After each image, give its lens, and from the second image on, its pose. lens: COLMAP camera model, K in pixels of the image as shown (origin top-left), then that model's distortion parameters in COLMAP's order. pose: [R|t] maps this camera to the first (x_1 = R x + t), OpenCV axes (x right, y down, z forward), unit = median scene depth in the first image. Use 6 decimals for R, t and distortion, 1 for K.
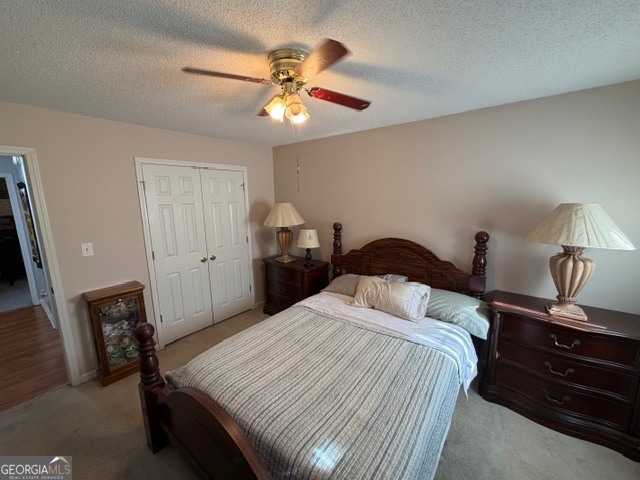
lens RADIAL K [[263.5, 0, 320.0], [0, 263.5, 240.0], [0, 0, 1]] dist [0.025616, 0.000067]
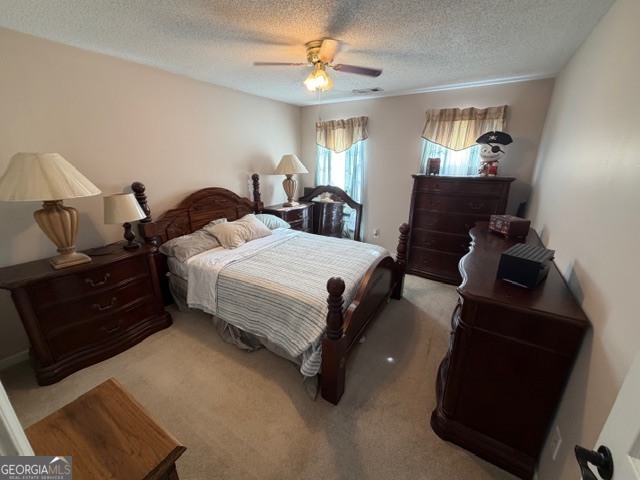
lens RADIAL K [[263.5, 0, 320.0], [0, 263.5, 240.0], [0, 0, 1]] dist [0.025616, 0.000067]
pose [[-0.100132, -0.311616, 0.944918, -1.063175], [0.134553, 0.936726, 0.323172, -0.119729], [-0.985834, 0.159502, -0.051867, 0.711452]]
